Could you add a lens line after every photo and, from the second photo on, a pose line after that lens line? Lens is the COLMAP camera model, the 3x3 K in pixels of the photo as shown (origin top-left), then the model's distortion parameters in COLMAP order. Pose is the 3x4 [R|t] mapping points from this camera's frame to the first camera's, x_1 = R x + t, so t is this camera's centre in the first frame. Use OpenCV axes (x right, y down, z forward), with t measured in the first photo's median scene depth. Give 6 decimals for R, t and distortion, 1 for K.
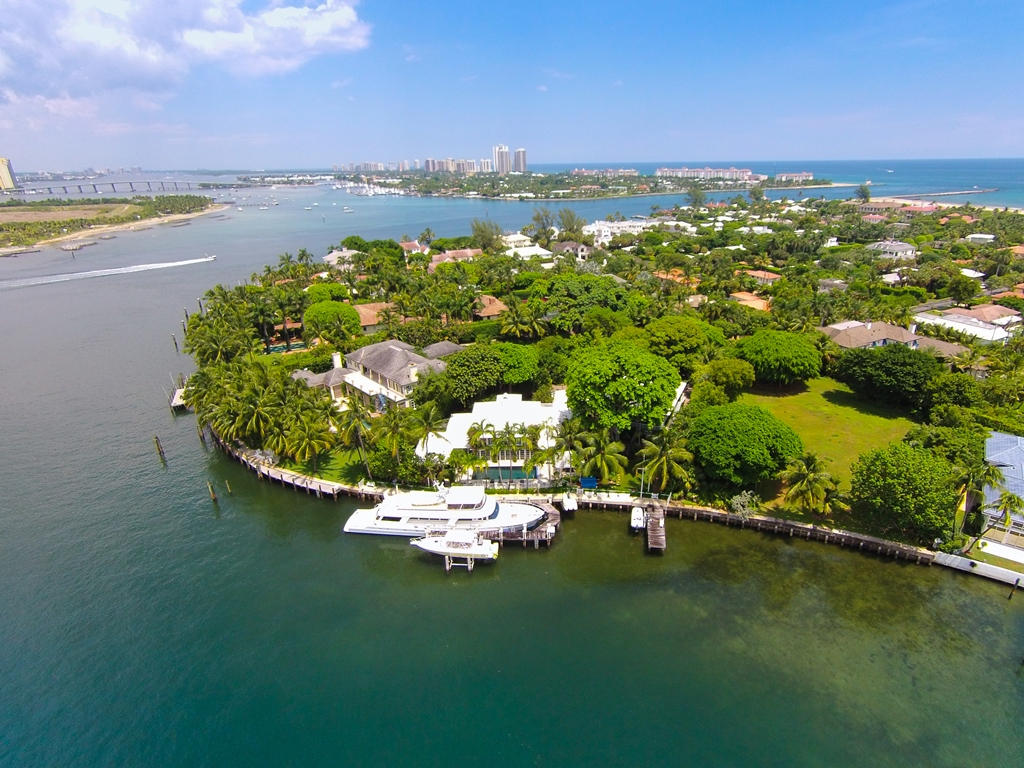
lens RADIAL K [[560.6, 0, 577.9], [0, 560.6, 407.0], [0, 0, 1]] dist [-0.082982, 0.029348]
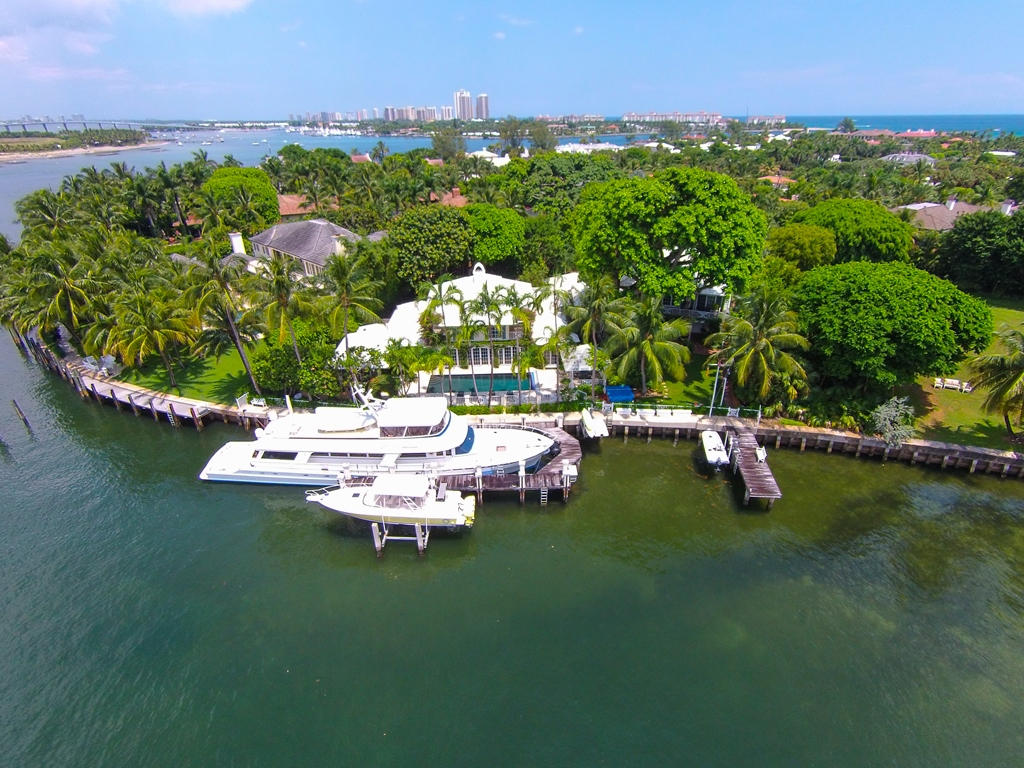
lens RADIAL K [[527.7, 0, 545.7], [0, 527.7, 407.5], [0, 0, 1]] dist [-0.090406, 0.030660]
pose [[0.999812, -0.017822, 0.007604, -0.068266], [0.017195, 0.996975, 0.075793, 0.108100], [-0.008932, -0.075648, 0.997095, 0.443583]]
